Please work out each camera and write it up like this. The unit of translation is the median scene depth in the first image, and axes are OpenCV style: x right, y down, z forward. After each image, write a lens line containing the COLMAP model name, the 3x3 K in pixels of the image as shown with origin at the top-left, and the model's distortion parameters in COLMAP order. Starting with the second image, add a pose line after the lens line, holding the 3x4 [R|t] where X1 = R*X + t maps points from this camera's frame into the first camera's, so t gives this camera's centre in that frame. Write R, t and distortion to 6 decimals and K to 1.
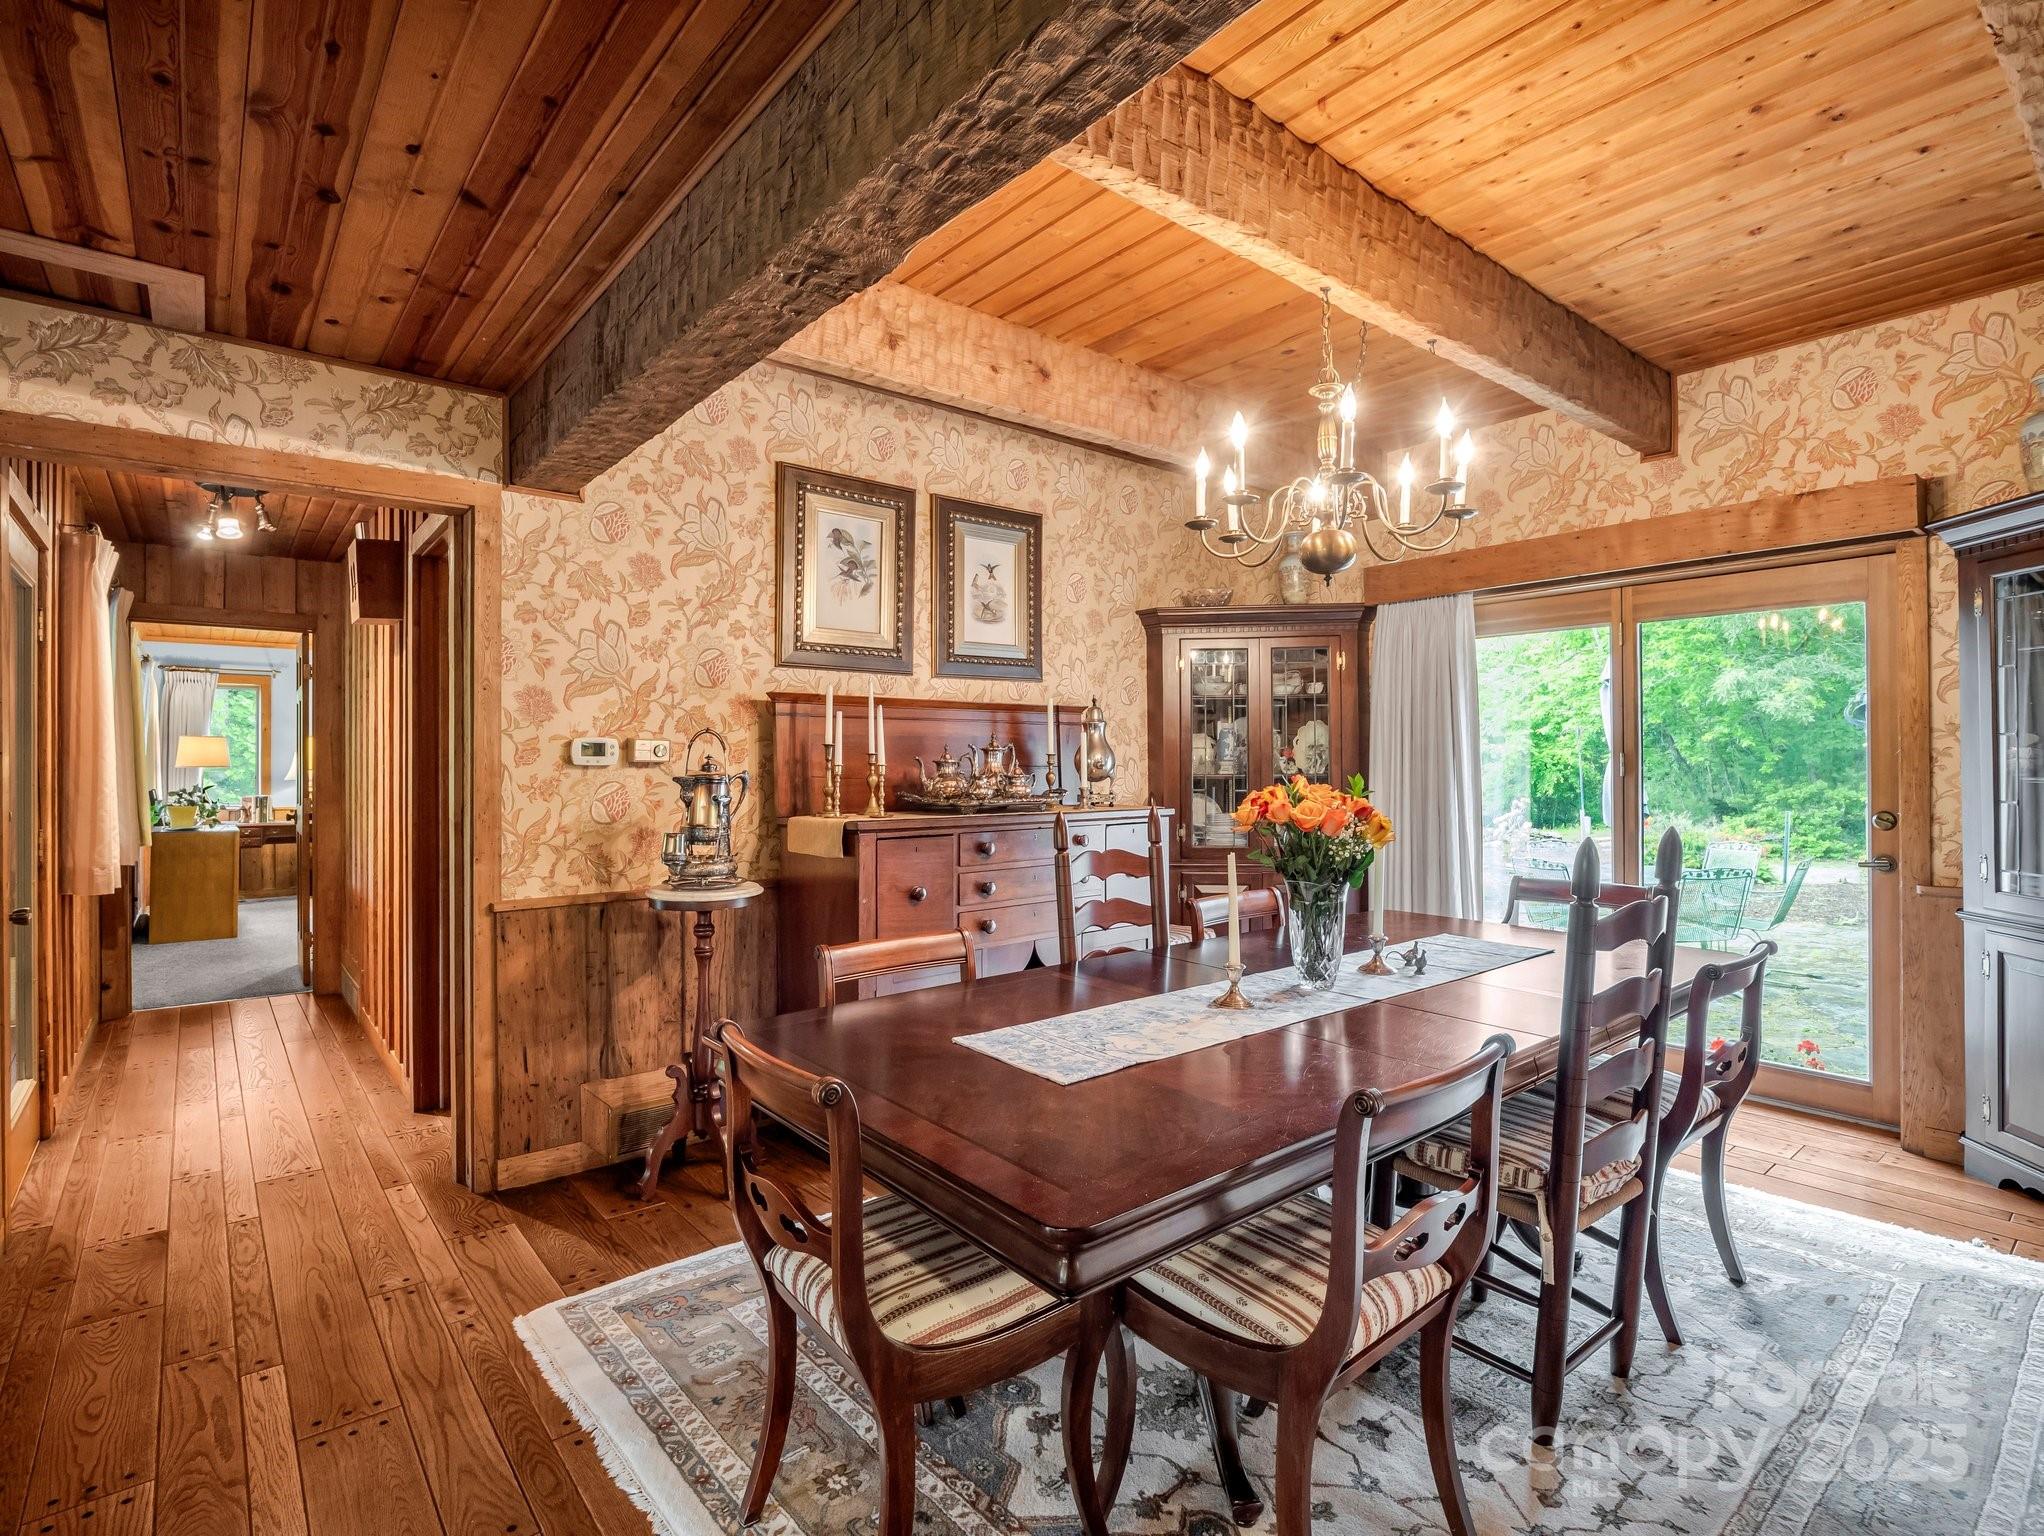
lens RADIAL K [[1006.2, 0, 1013.8], [0, 1006.2, 762.5], [0, 0, 1]] dist [-0.009758, -0.002501]
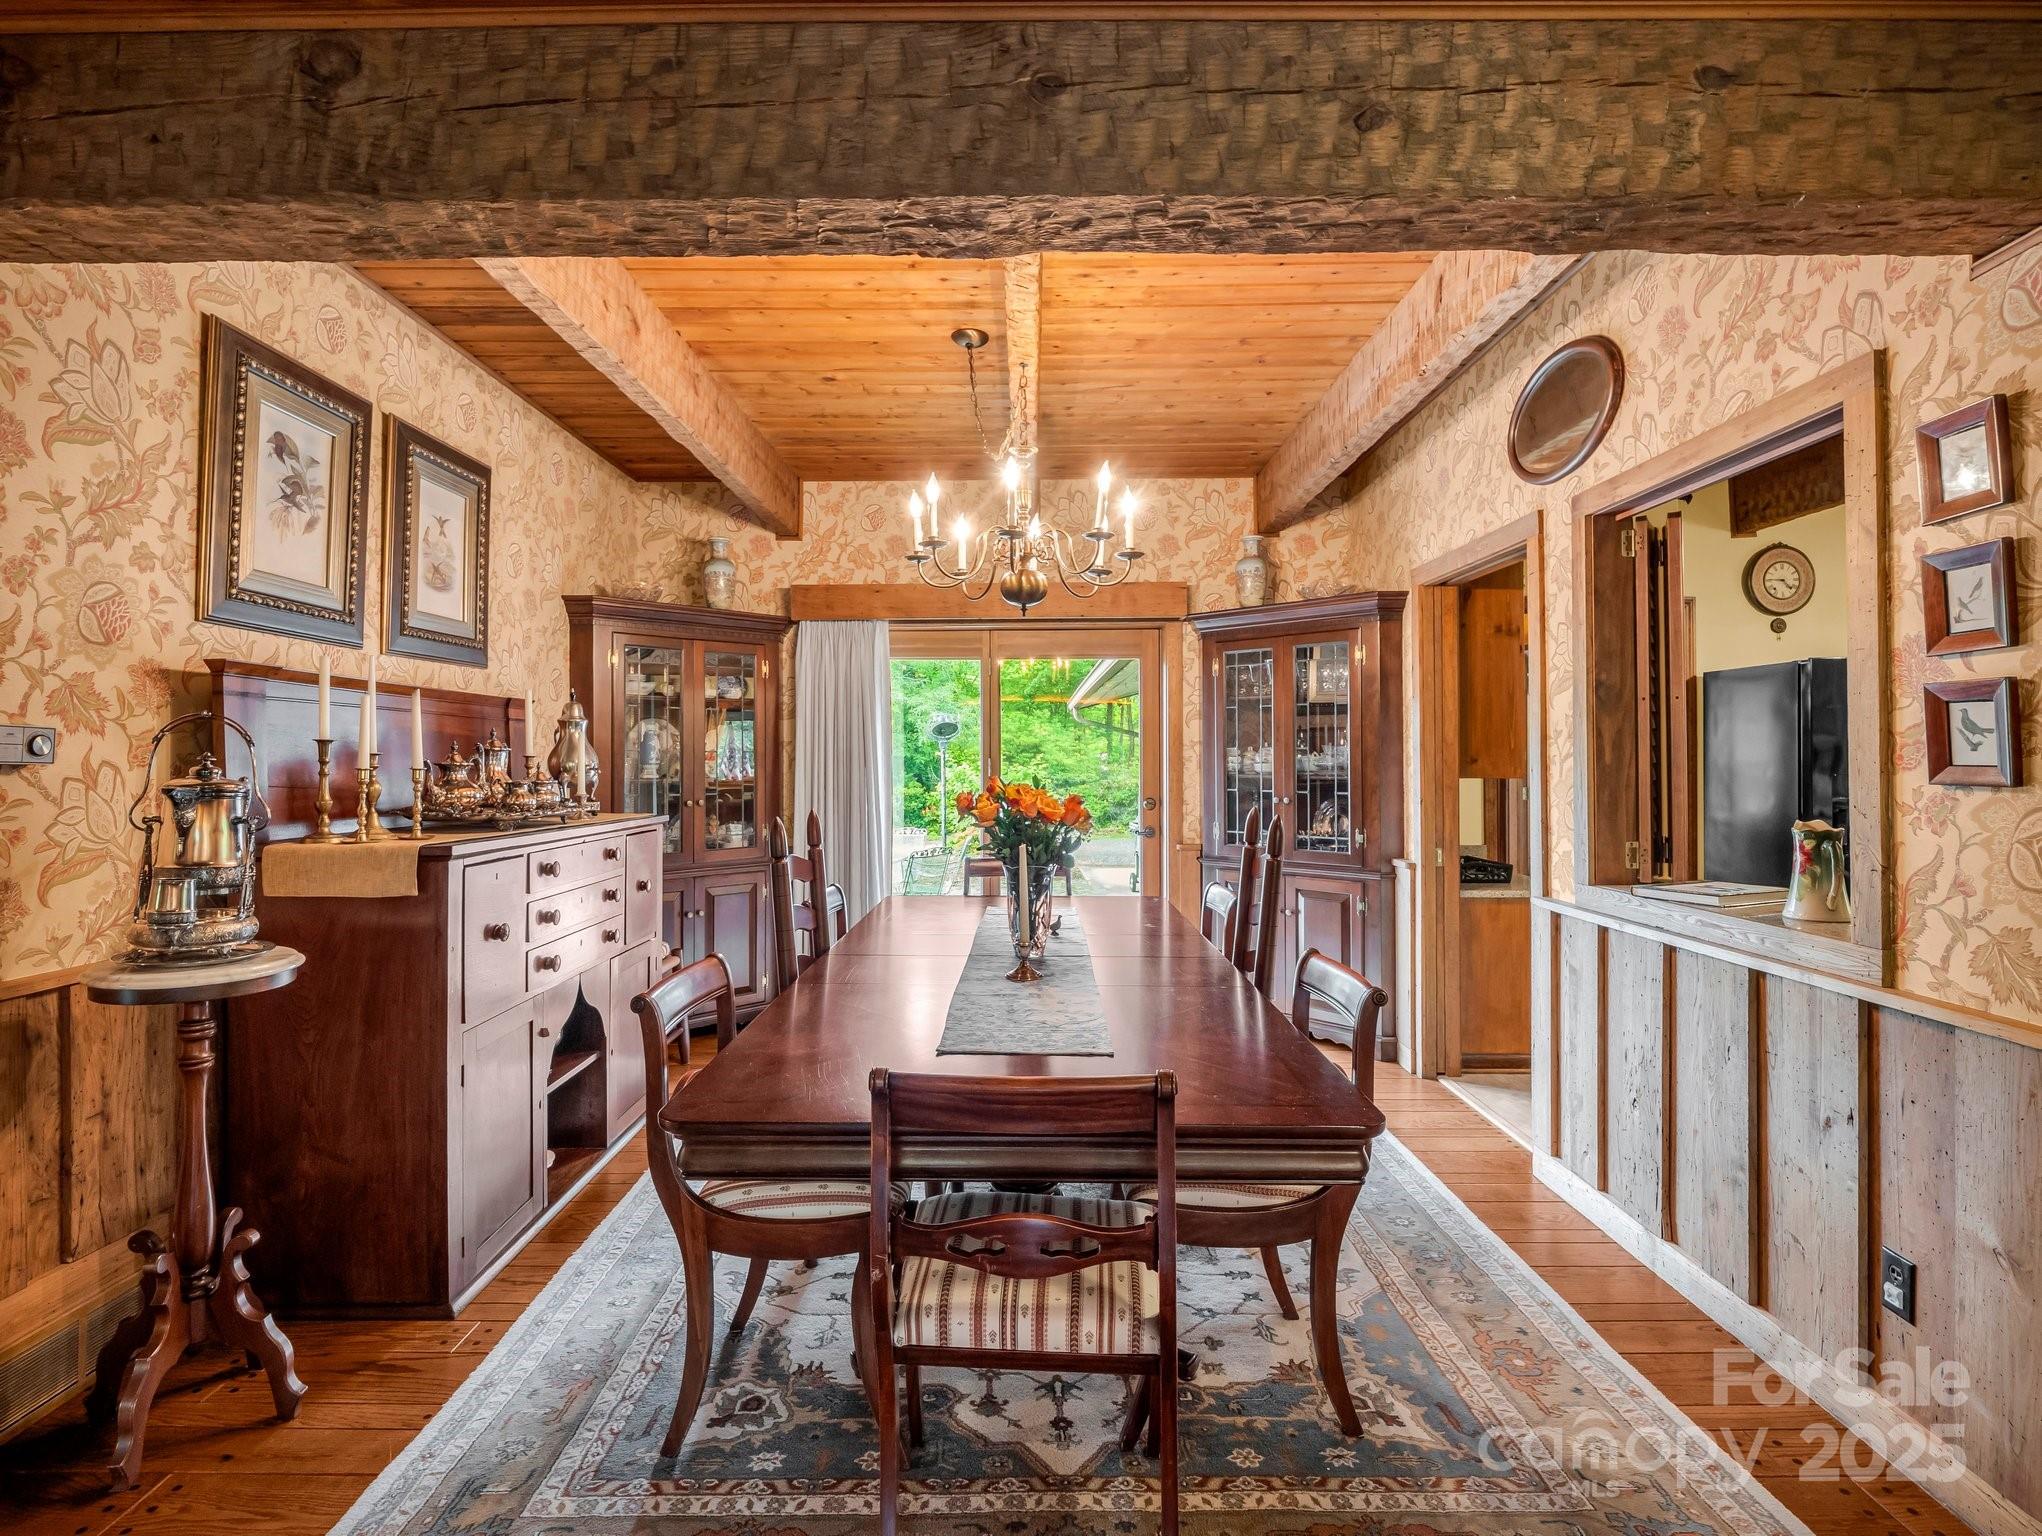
lens RADIAL K [[1001.3, 0, 1008.4], [0, 1001.3, 761.1], [0, 0, 1]] dist [-0.011702, -0.001473]
pose [[0.640550, 0.003883, 0.767907, -0.394057], [-0.000252, 0.999988, -0.004846, 0.000182], [-0.767917, 0.002911, 0.640543, 0.170902]]
